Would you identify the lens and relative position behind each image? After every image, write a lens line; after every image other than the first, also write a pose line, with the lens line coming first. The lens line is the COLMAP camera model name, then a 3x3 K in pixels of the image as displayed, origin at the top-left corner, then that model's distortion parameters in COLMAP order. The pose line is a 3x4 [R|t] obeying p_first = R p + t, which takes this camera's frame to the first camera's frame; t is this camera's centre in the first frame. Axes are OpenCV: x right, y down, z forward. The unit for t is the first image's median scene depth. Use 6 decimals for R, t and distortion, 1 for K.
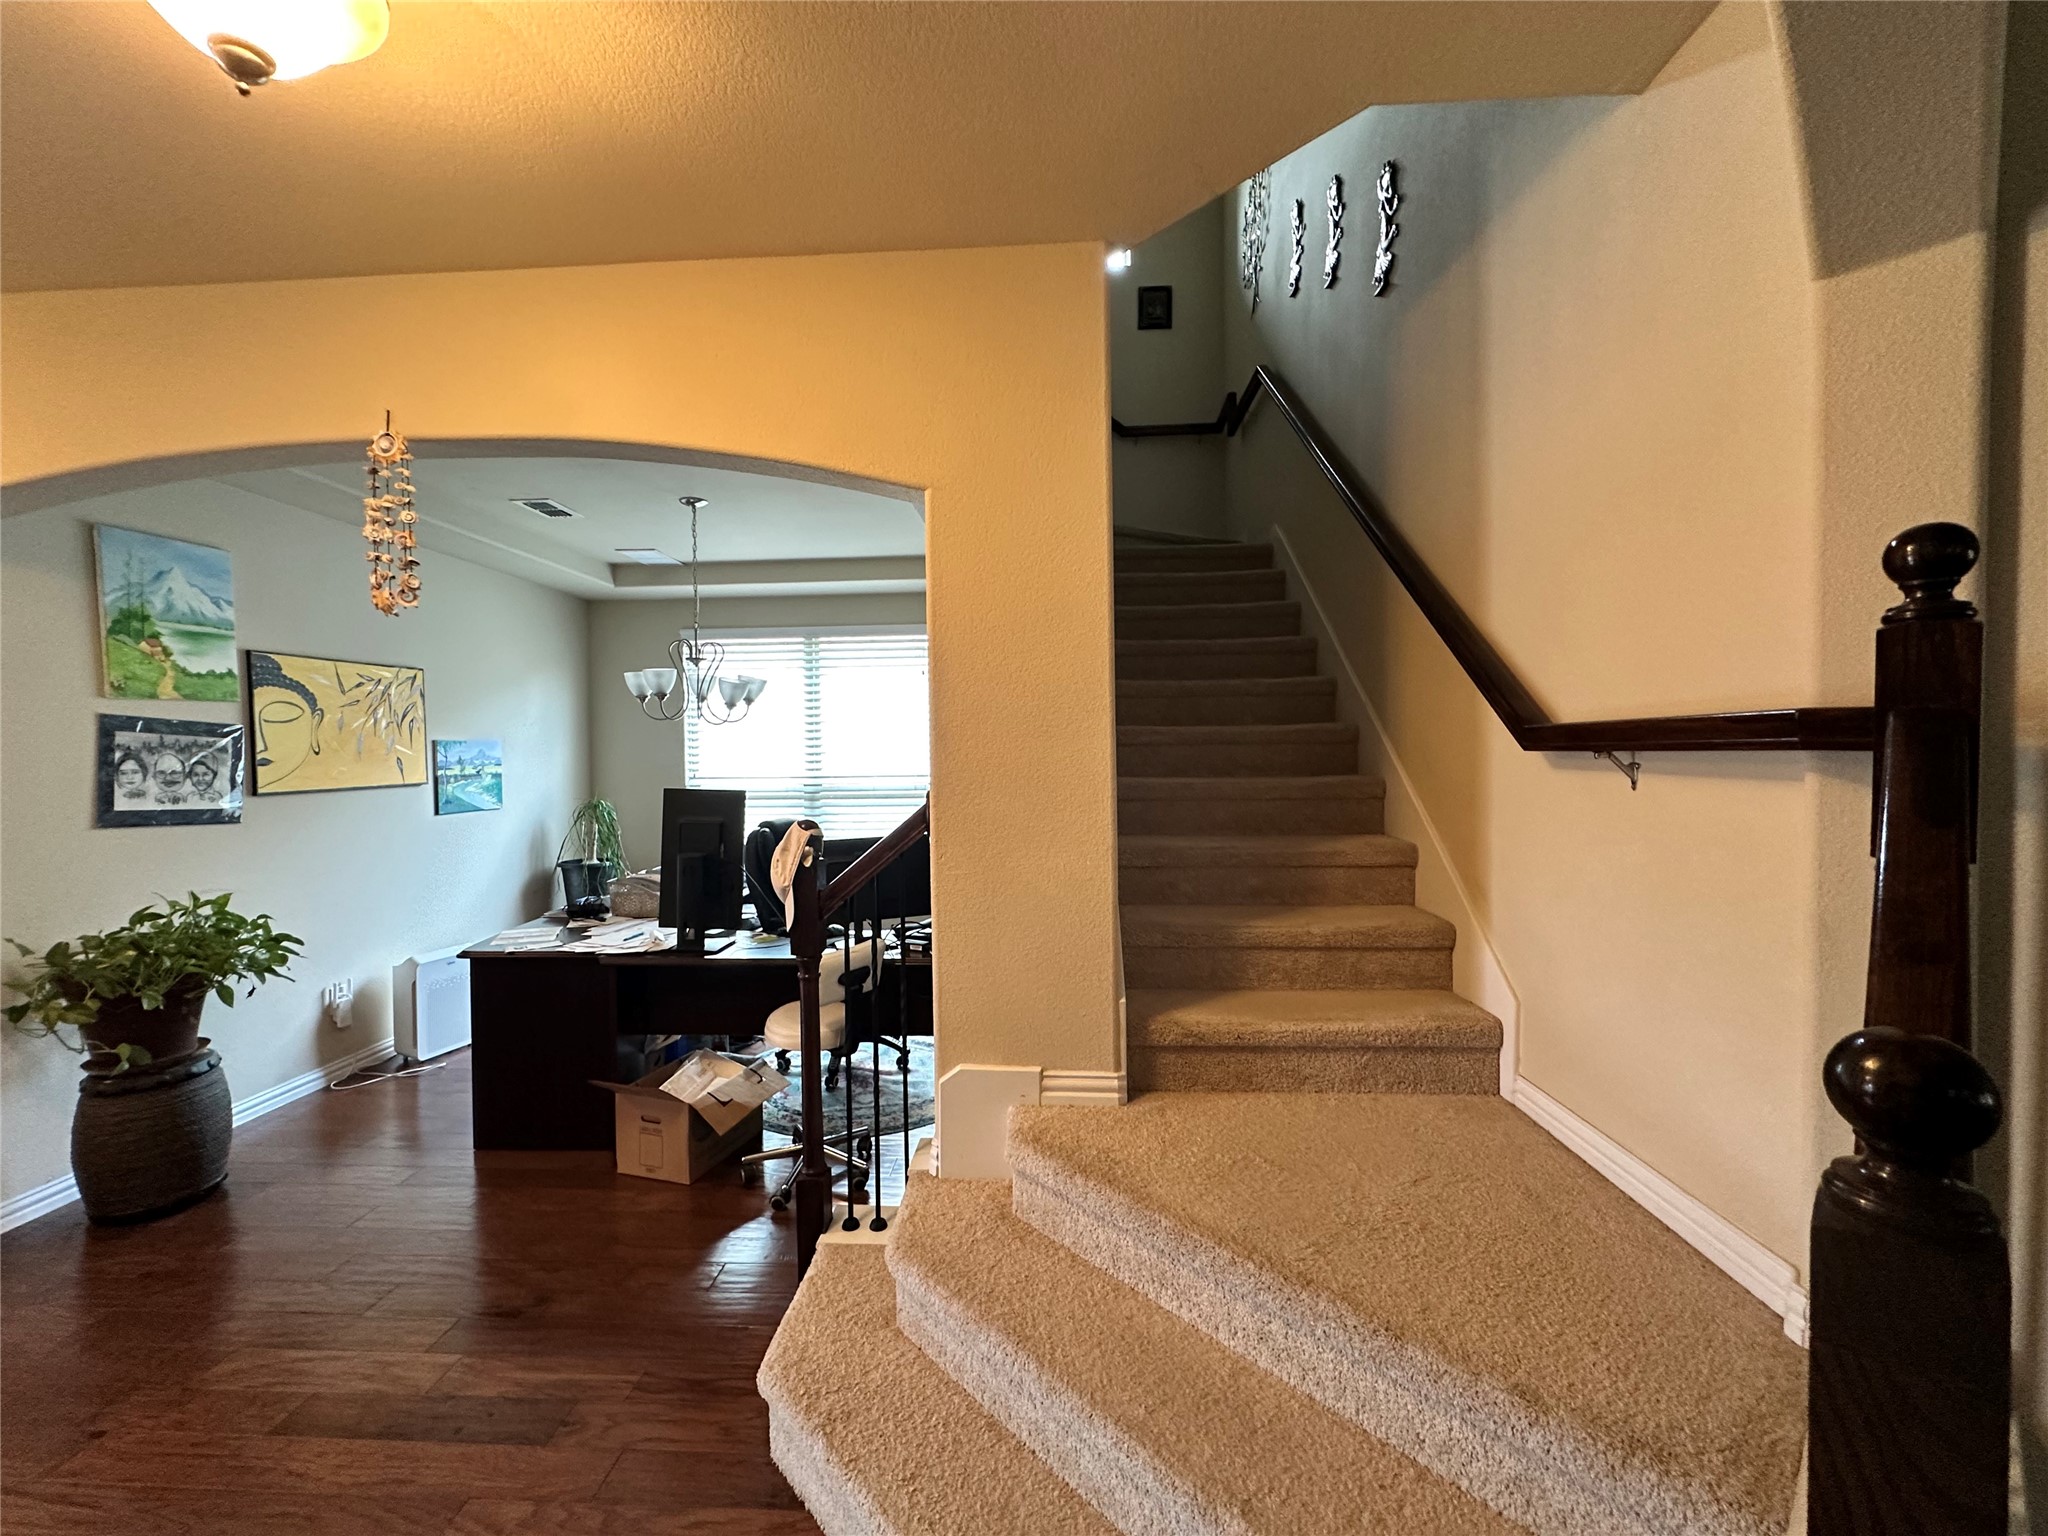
lens RADIAL K [[815.0, 0, 1021.5], [0, 815.0, 770.1], [0, 0, 1]] dist [-0.004619, 0.000677]
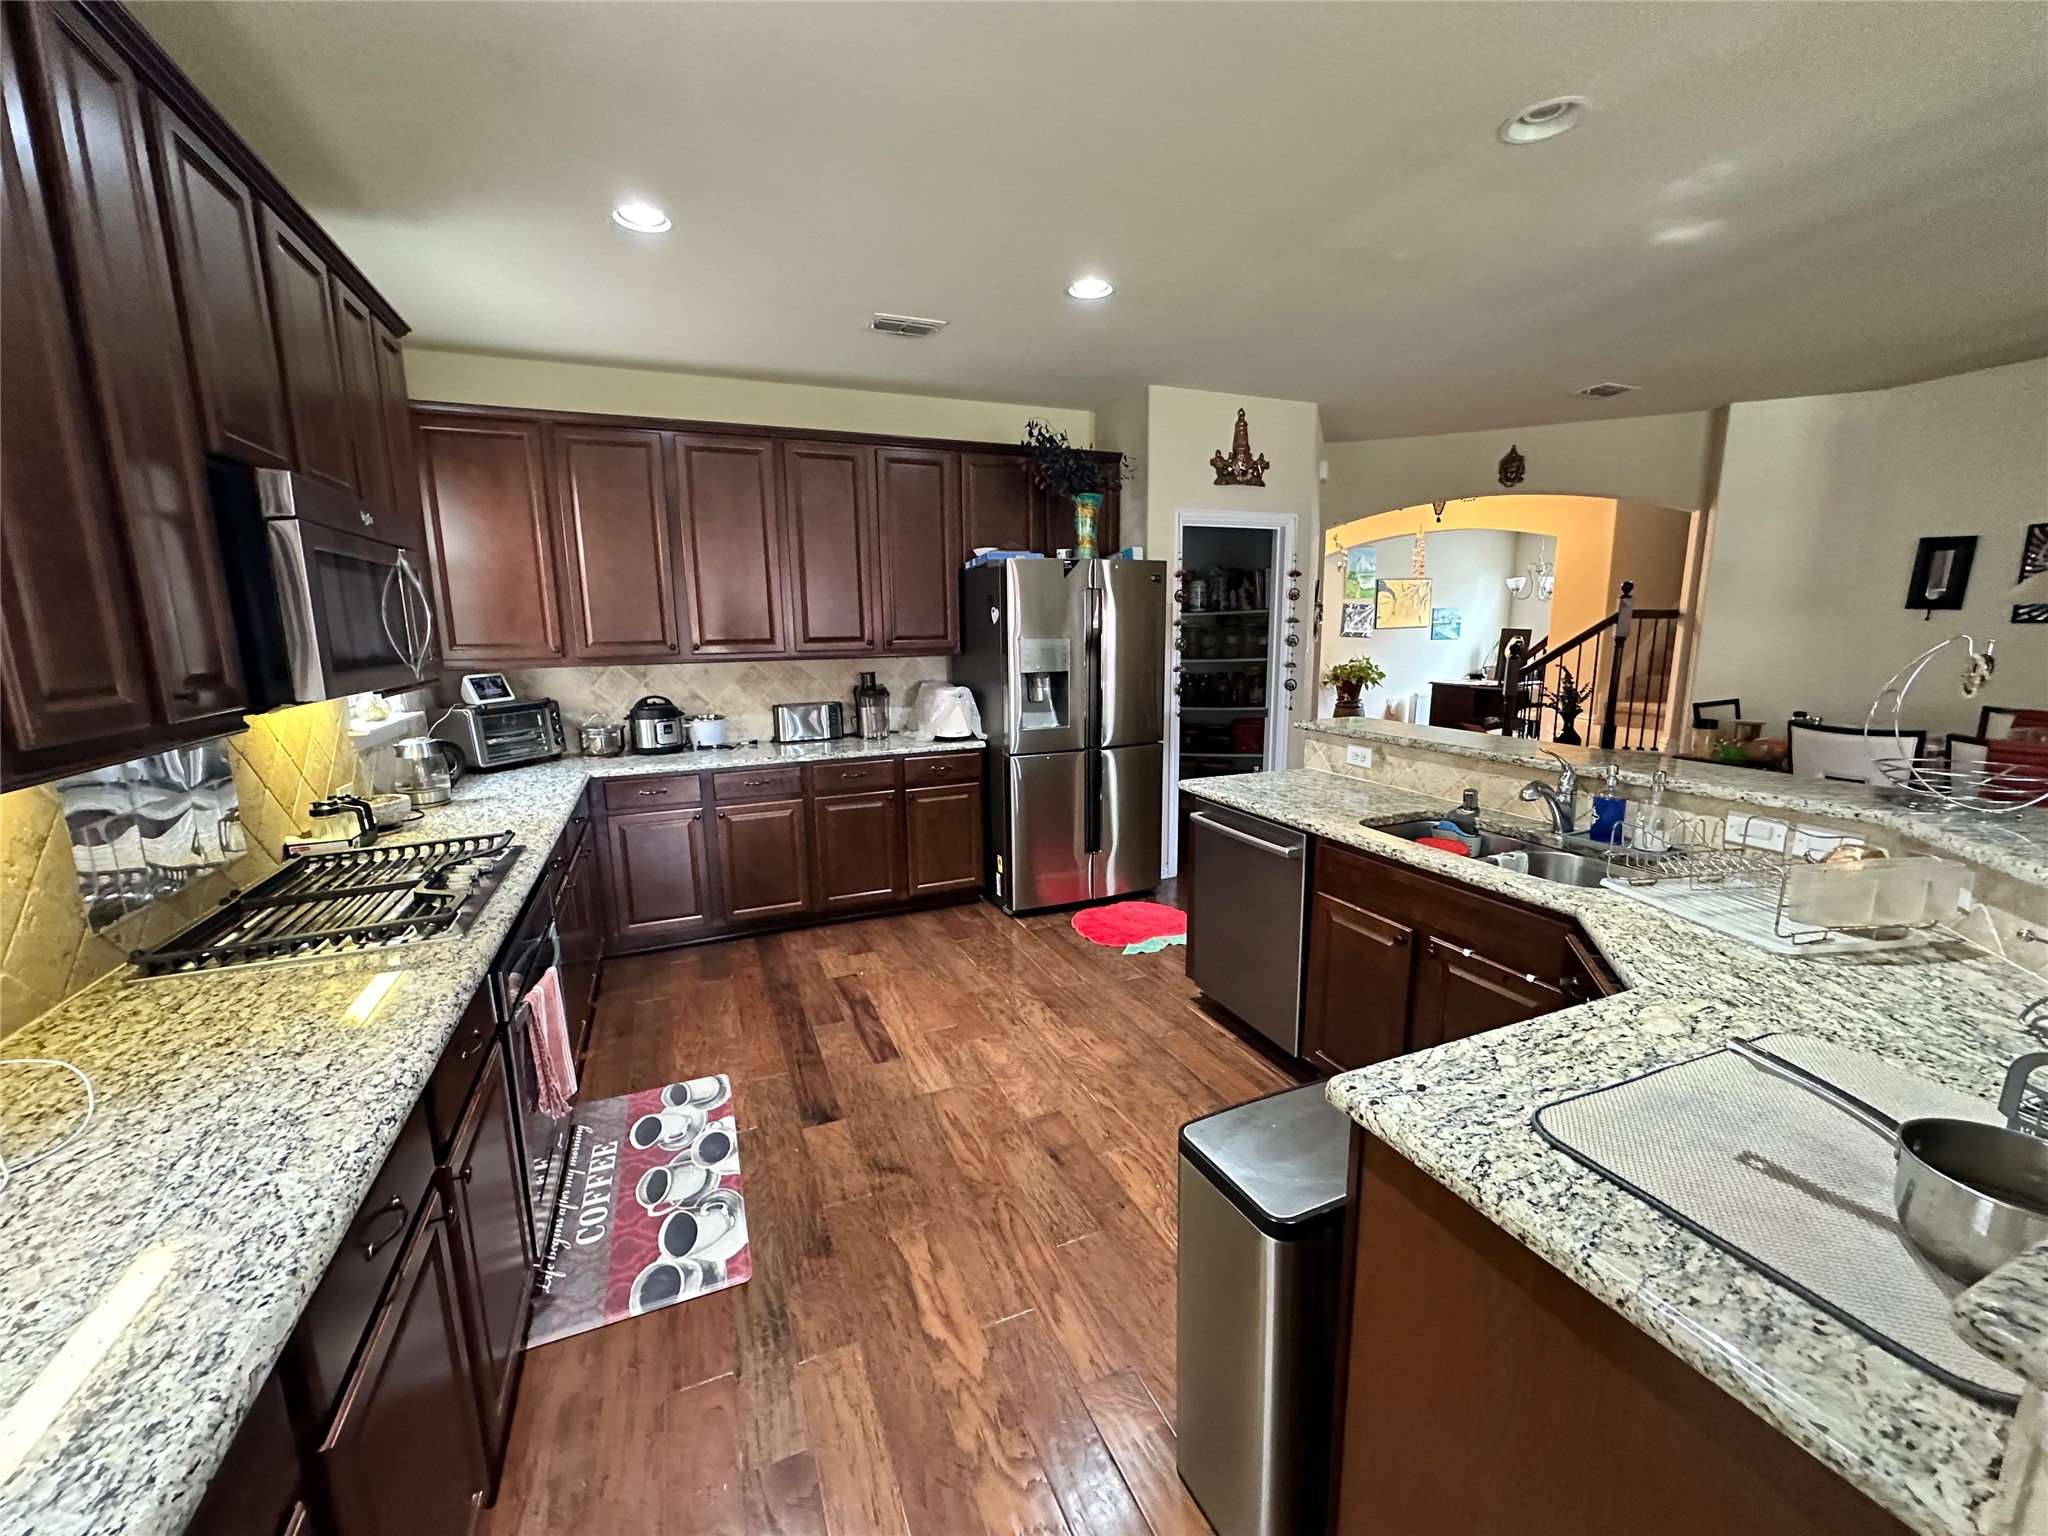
lens RADIAL K [[815.0, 0, 1021.5], [0, 815.0, 770.1], [0, 0, 1]] dist [-0.004619, 0.000677]
pose [[0.439234, 0.164217, -0.883236, 1.331699], [-0.006489, 0.983706, 0.179669, 0.013340], [0.898349, -0.073185, 0.433143, -1.649525]]
